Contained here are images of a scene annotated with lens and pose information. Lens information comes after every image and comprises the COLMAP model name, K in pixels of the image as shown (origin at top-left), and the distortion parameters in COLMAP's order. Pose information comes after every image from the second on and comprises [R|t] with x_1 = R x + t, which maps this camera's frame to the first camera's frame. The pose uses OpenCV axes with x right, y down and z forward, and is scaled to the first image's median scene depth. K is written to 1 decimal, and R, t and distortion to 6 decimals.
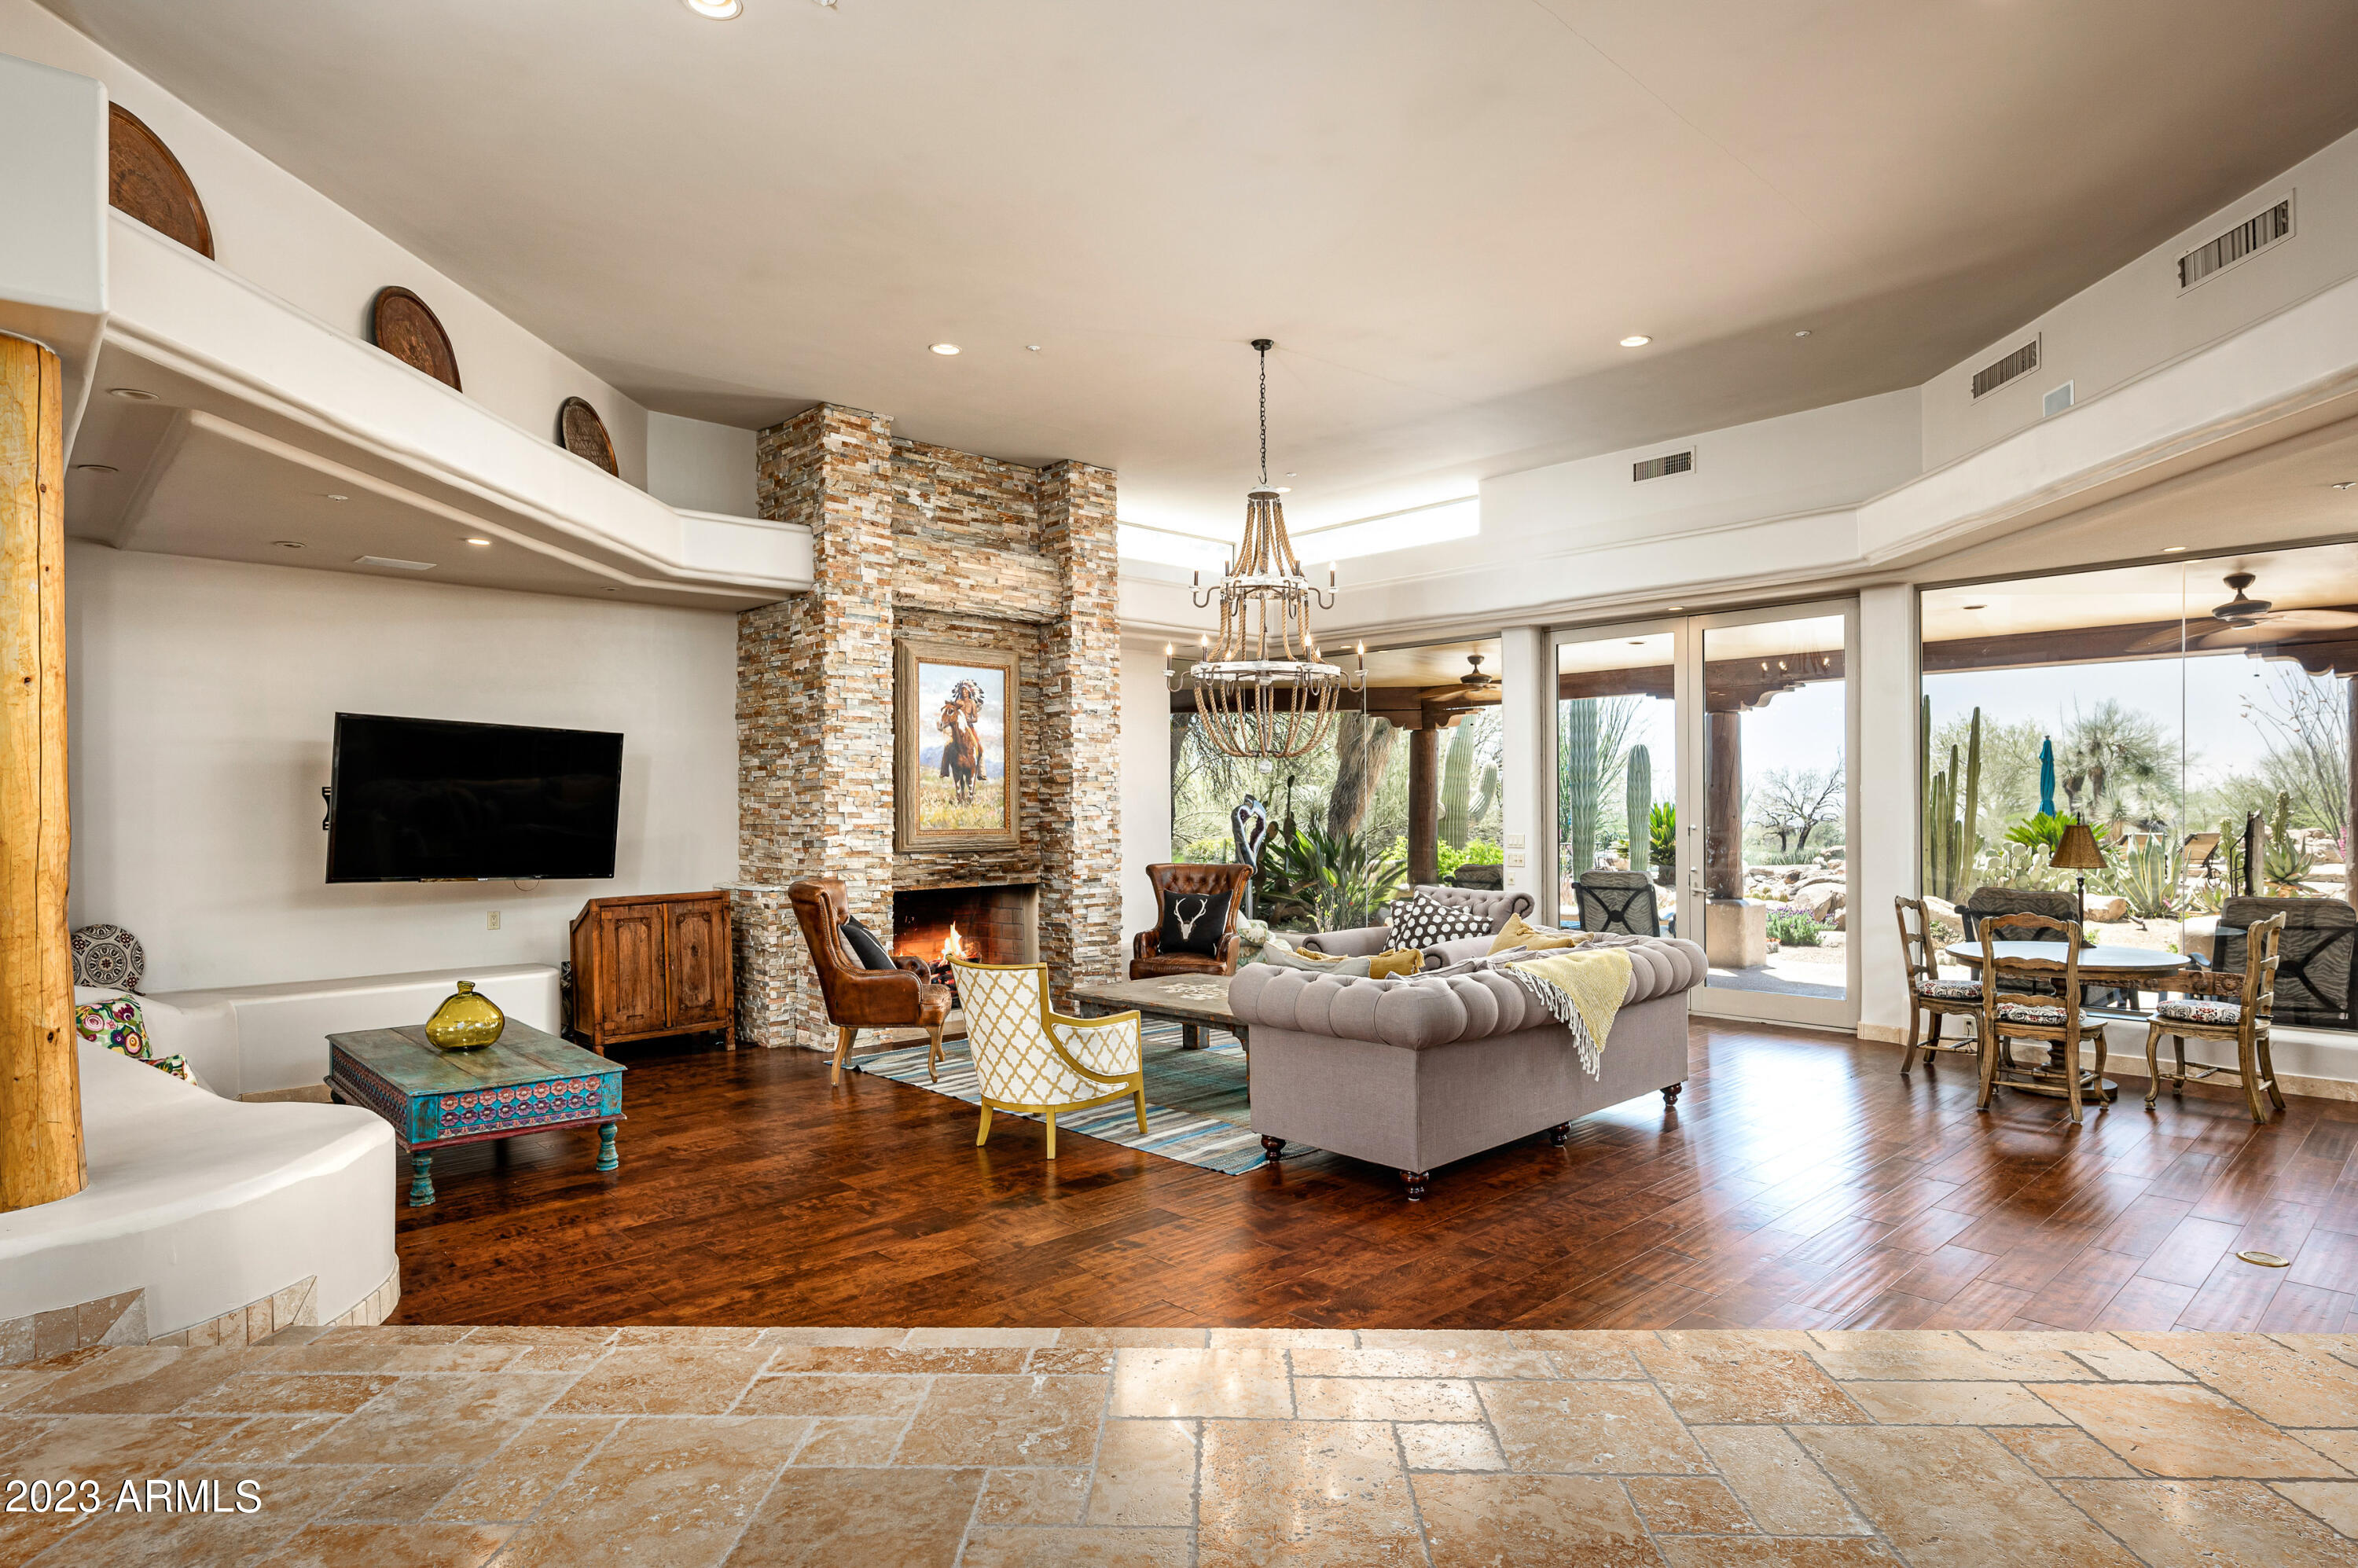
lens RADIAL K [[1272.1, 0, 1186.7], [0, 1272.1, 813.9], [0, 0, 1]] dist [-0.003607, -0.001041]
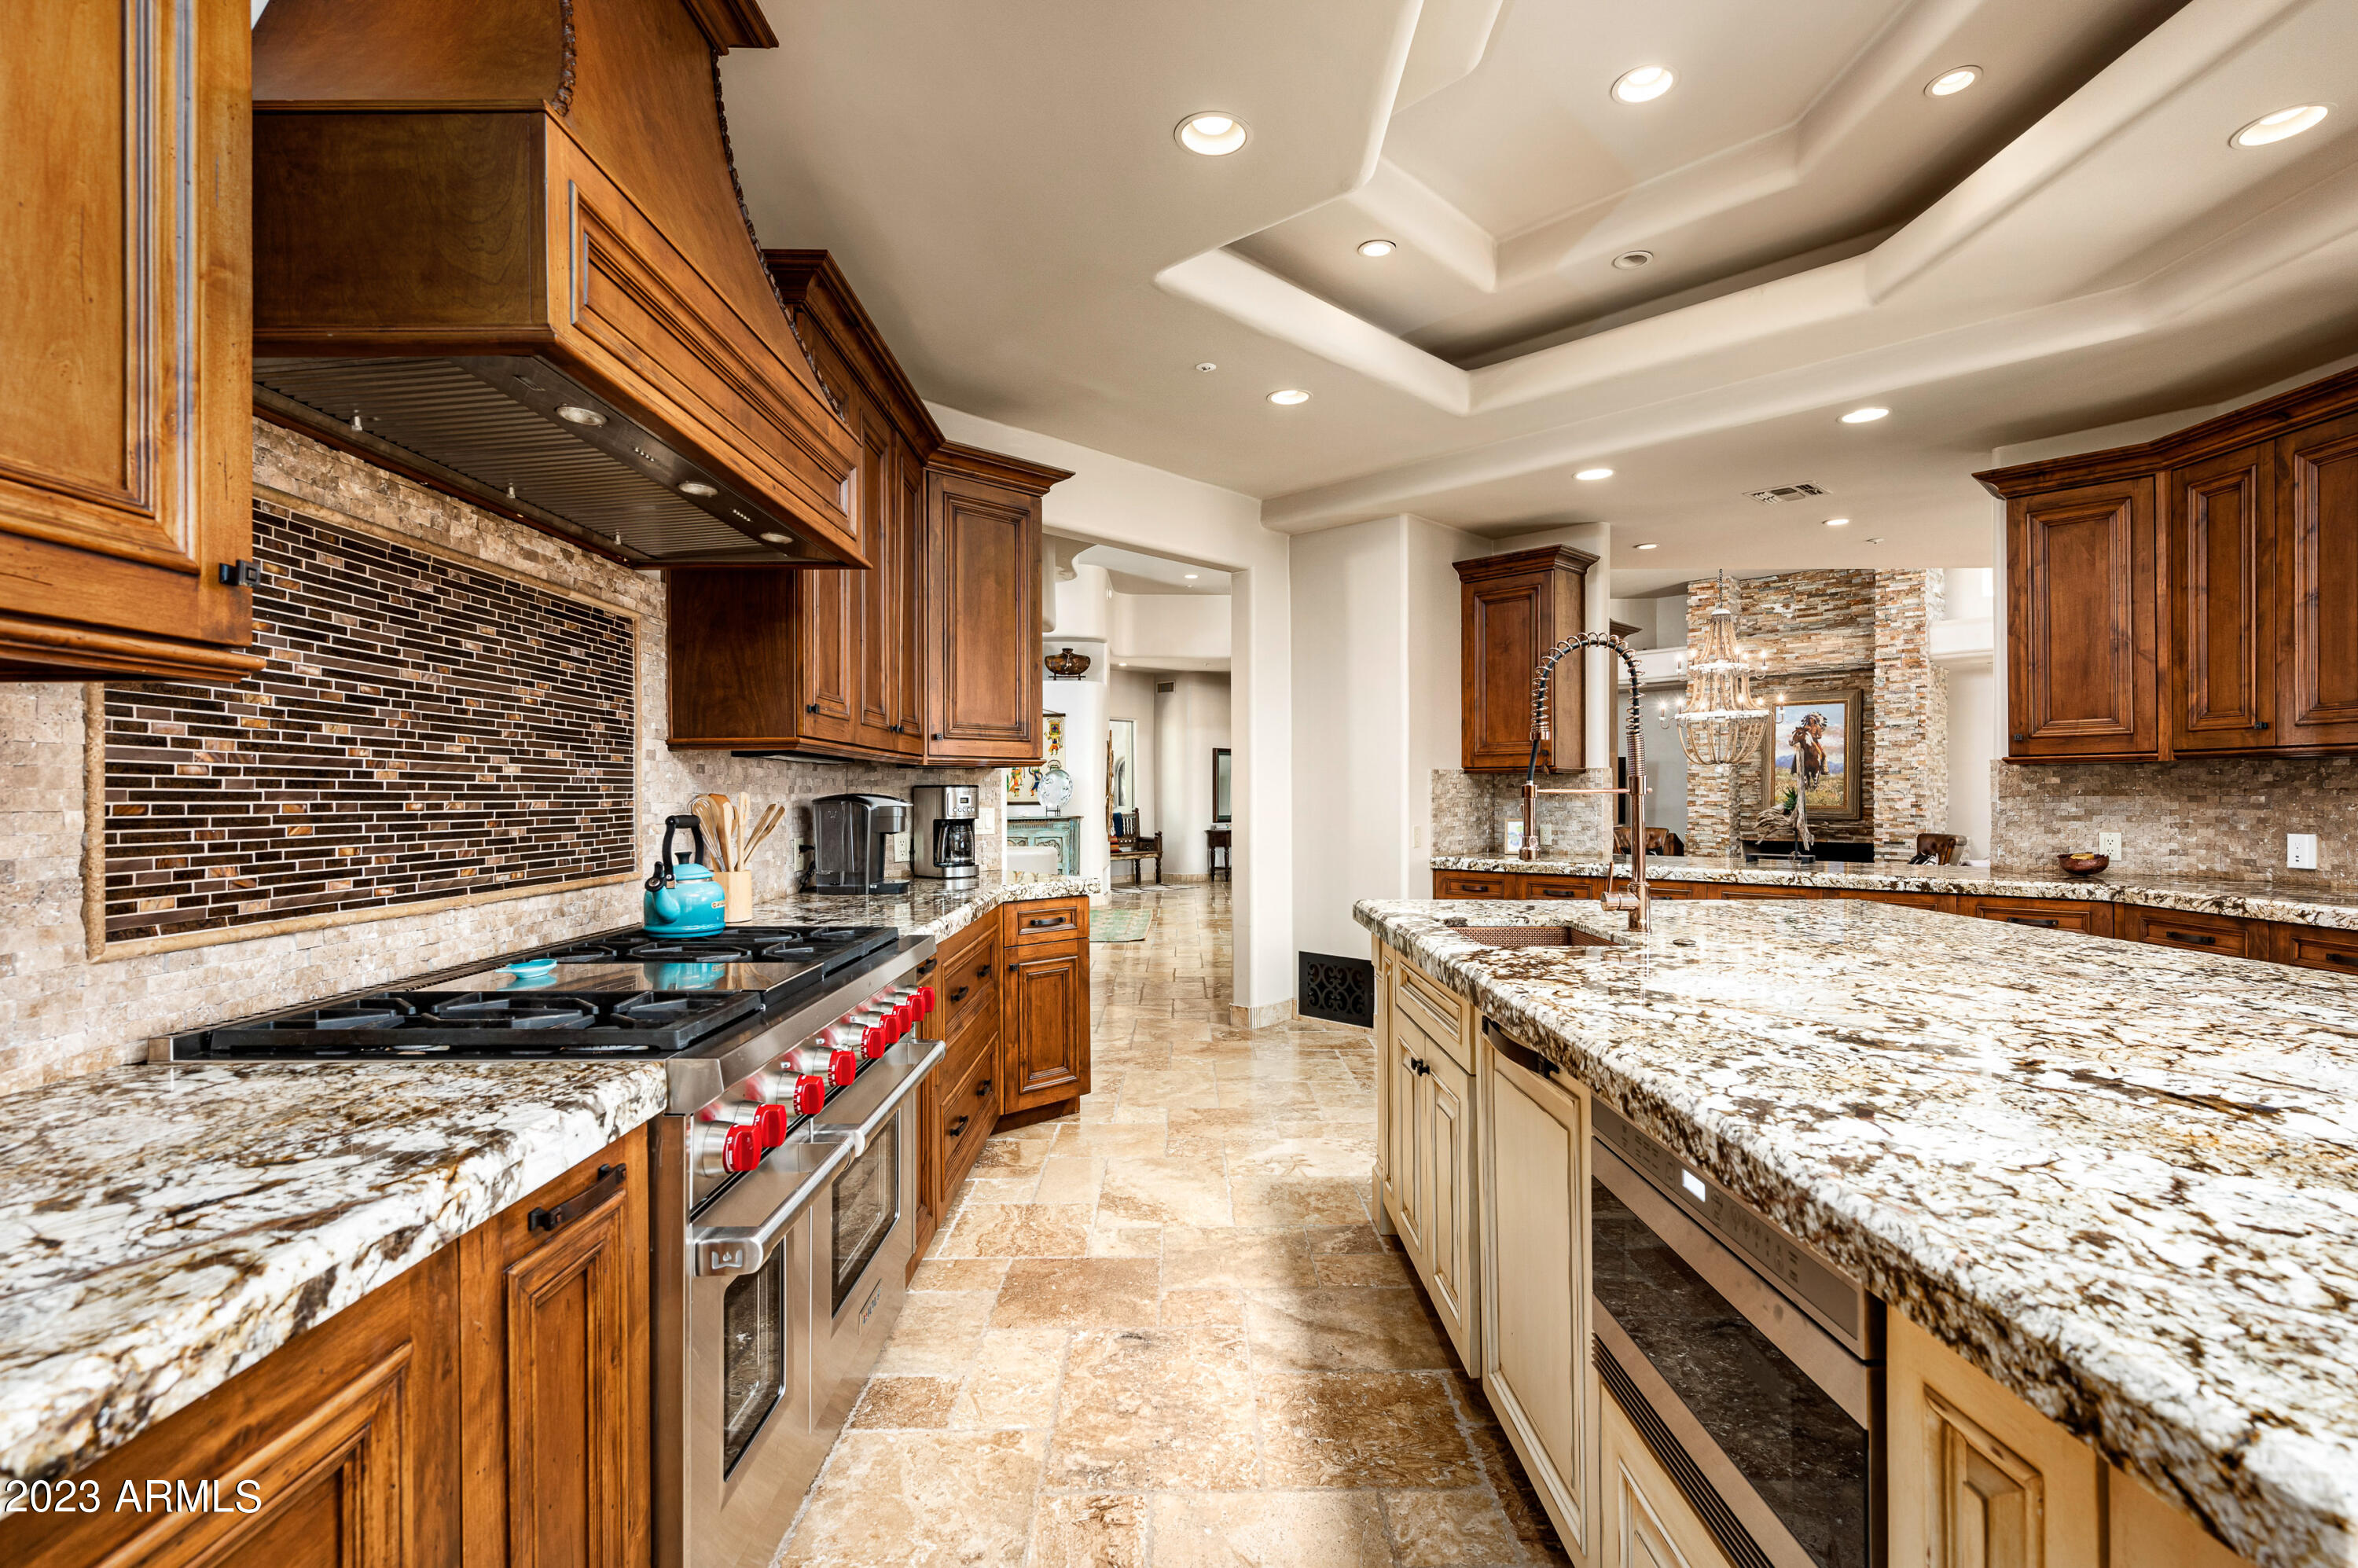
lens RADIAL K [[1115.9, 0, 1184.5], [0, 1115.9, 789.5], [0, 0, 1]] dist [0.001394, 0.000008]
pose [[0.028600, 0.001194, -0.999590, 1.279231], [-0.008199, 0.999966, 0.000960, -0.003315], [0.999557, 0.008168, 0.028609, 0.174540]]
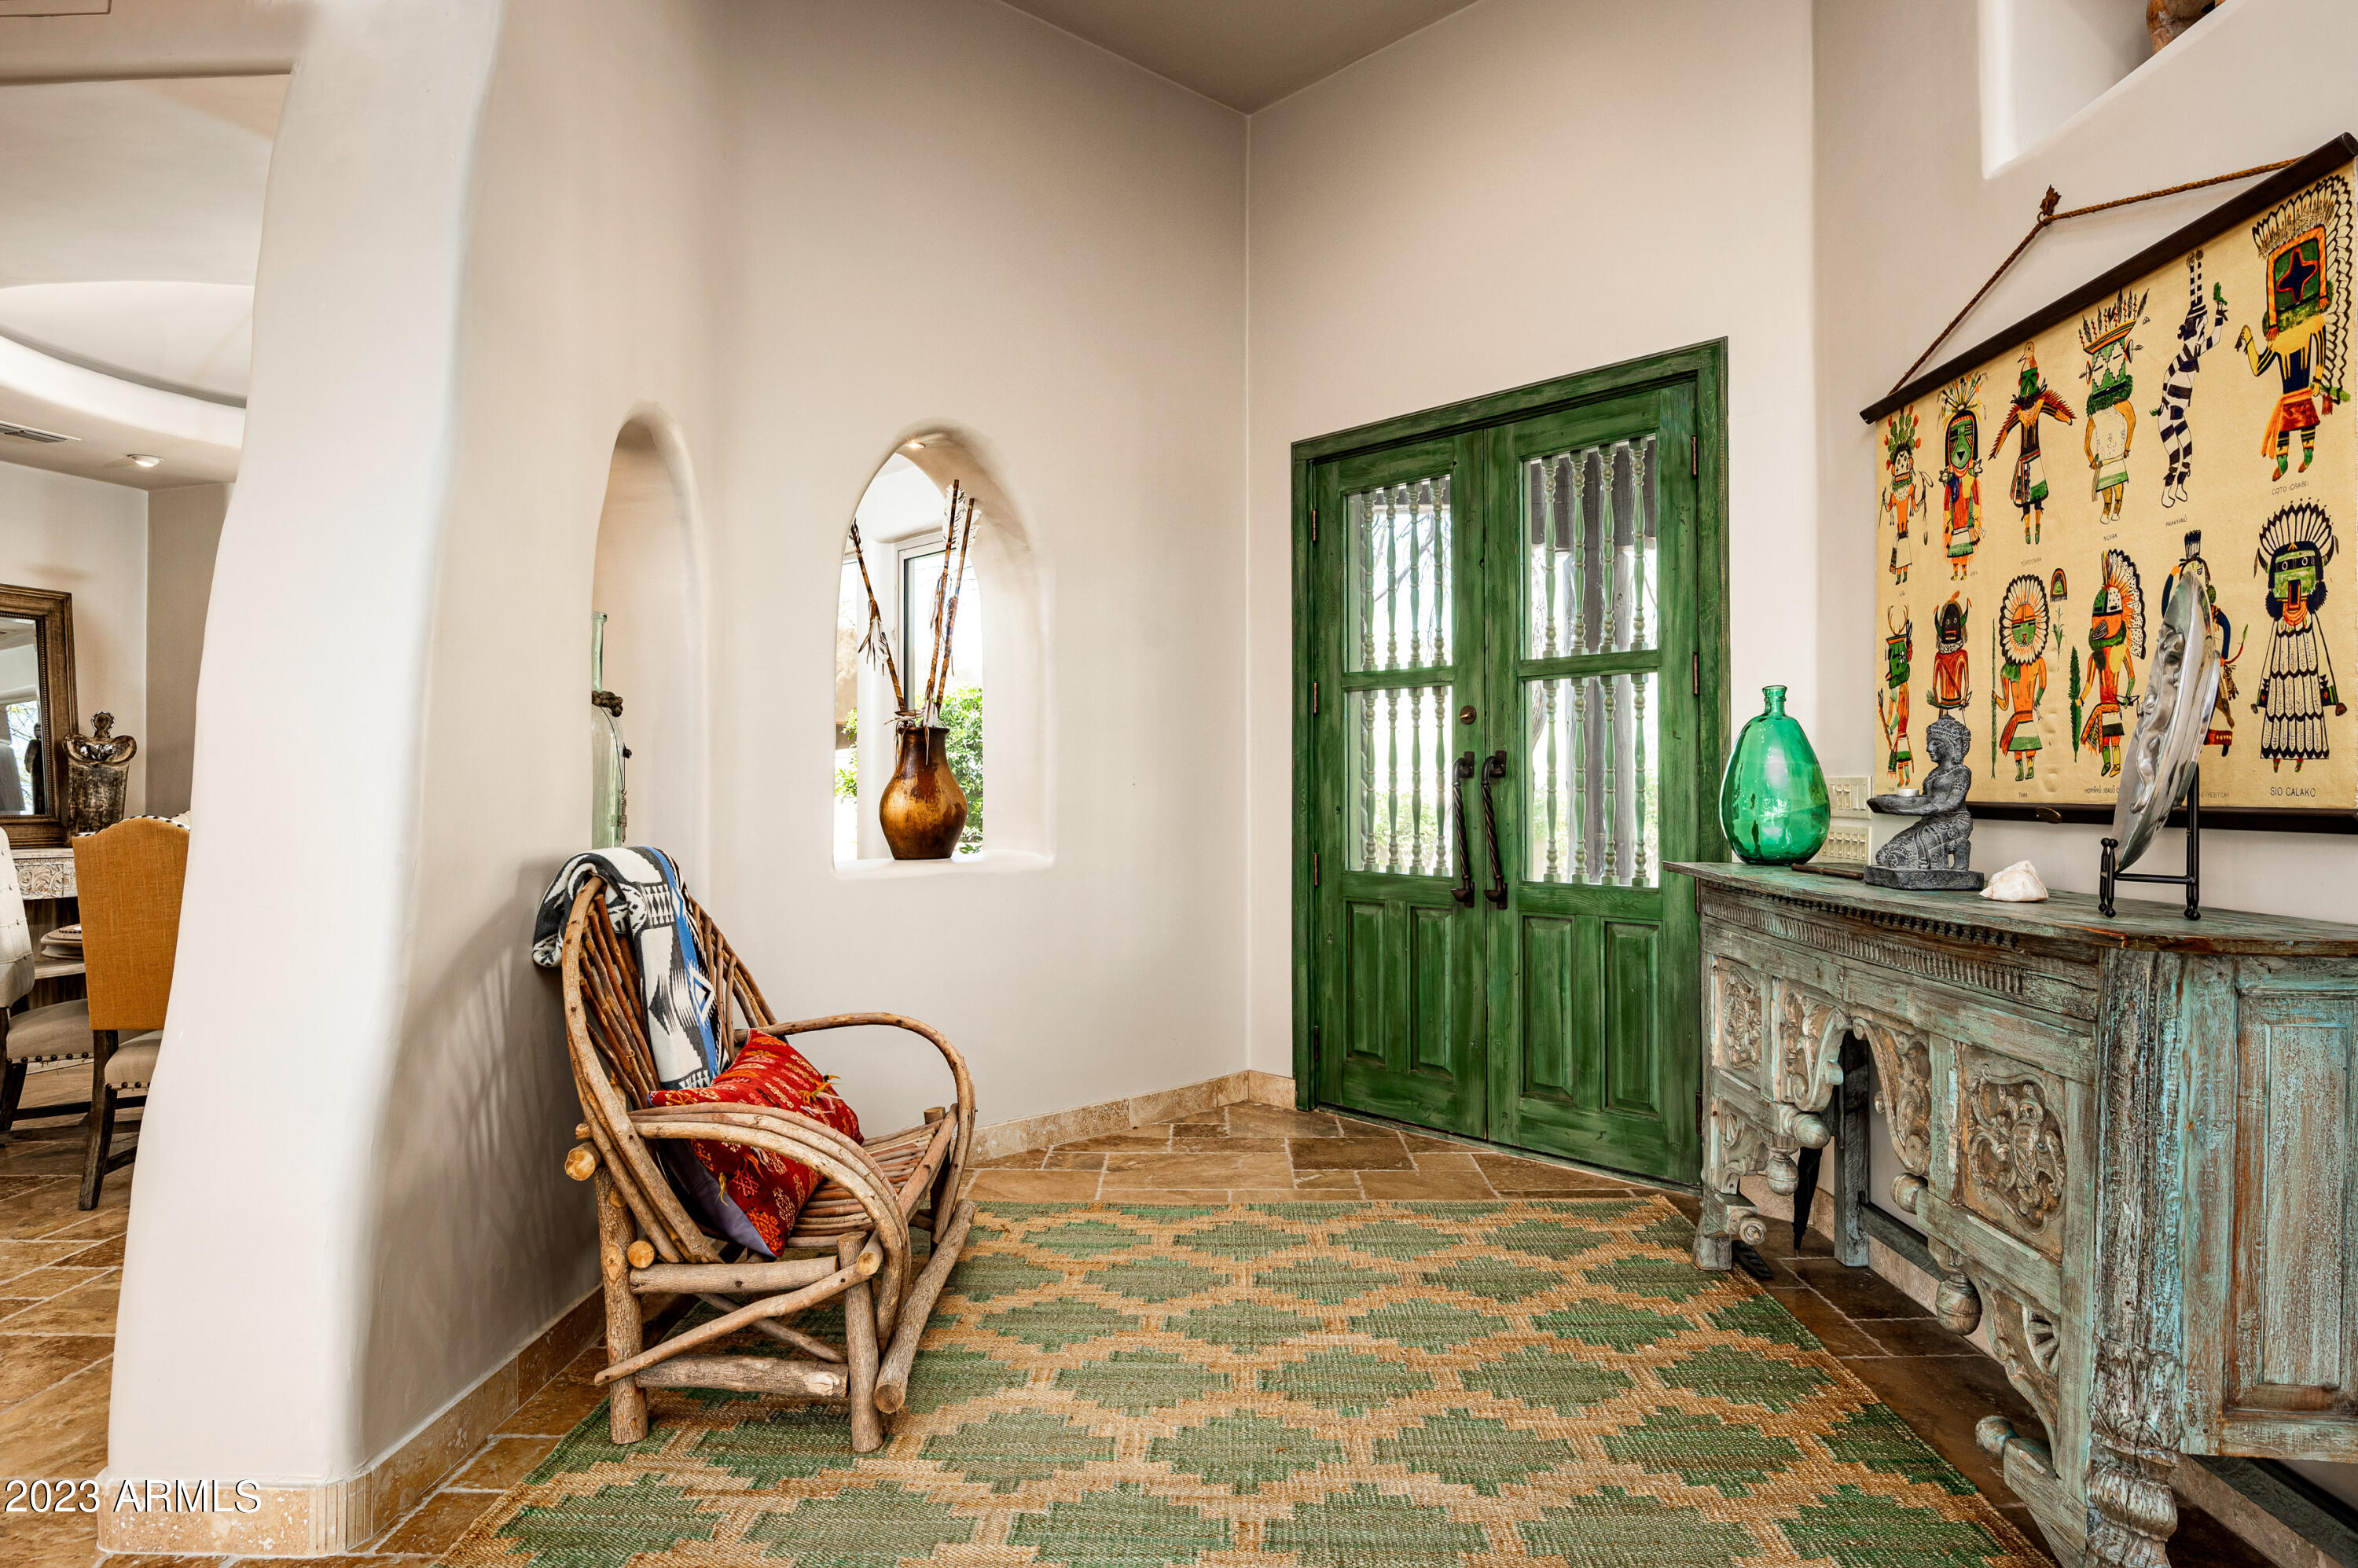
lens RADIAL K [[1332.3, 0, 1188.1], [0, 1332.3, 775.6], [0, 0, 1]] dist [-0.003494, -0.000683]
pose [[-0.999931, 0.007482, -0.009058, 0.054309], [0.007476, 0.999972, 0.000698, 0.007199], [0.009063, 0.000630, -0.999959, 0.280920]]
